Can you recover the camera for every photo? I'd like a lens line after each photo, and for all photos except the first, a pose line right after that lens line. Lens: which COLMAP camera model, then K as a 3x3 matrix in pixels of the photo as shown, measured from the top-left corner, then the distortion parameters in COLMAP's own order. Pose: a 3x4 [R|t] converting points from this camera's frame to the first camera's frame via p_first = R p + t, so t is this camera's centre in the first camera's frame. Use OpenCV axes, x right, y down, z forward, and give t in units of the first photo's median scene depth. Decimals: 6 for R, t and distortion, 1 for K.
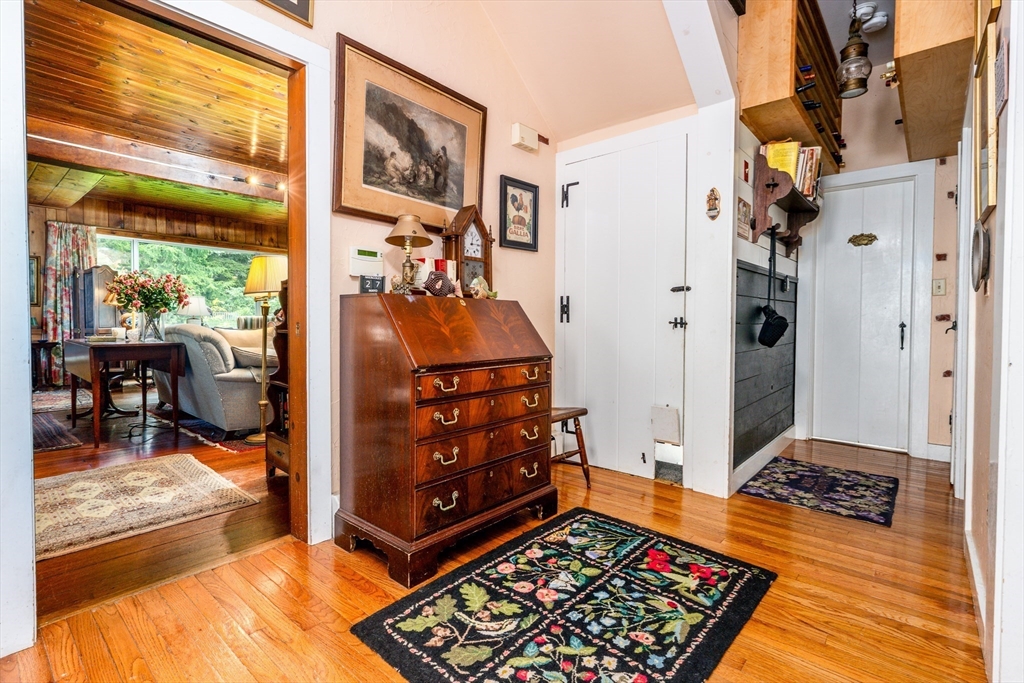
lens RADIAL K [[476.5, 0, 513.3], [0, 476.5, 330.6], [0, 0, 1]] dist [0.002095, 0.000058]
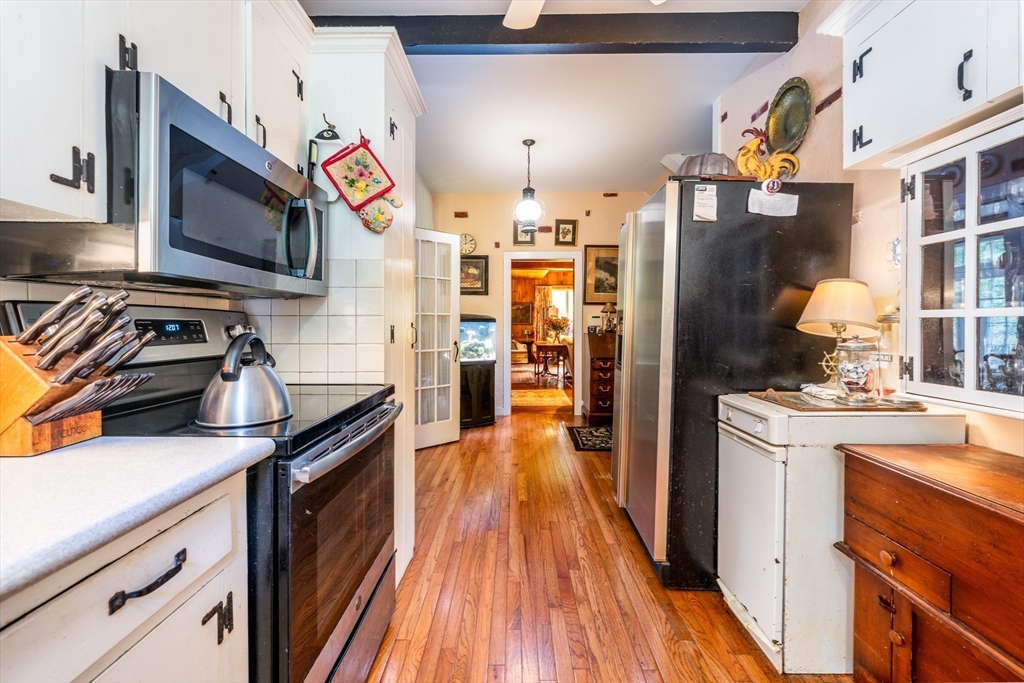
lens RADIAL K [[416.5, 0, 511.8], [0, 416.5, 331.1], [0, 0, 1]] dist [0.000113, -0.000001]
pose [[0.651213, 0.009399, -0.758837, 1.419084], [-0.014370, 0.999897, 0.000053, -0.084633], [0.758759, 0.010870, 0.651280, -1.114592]]
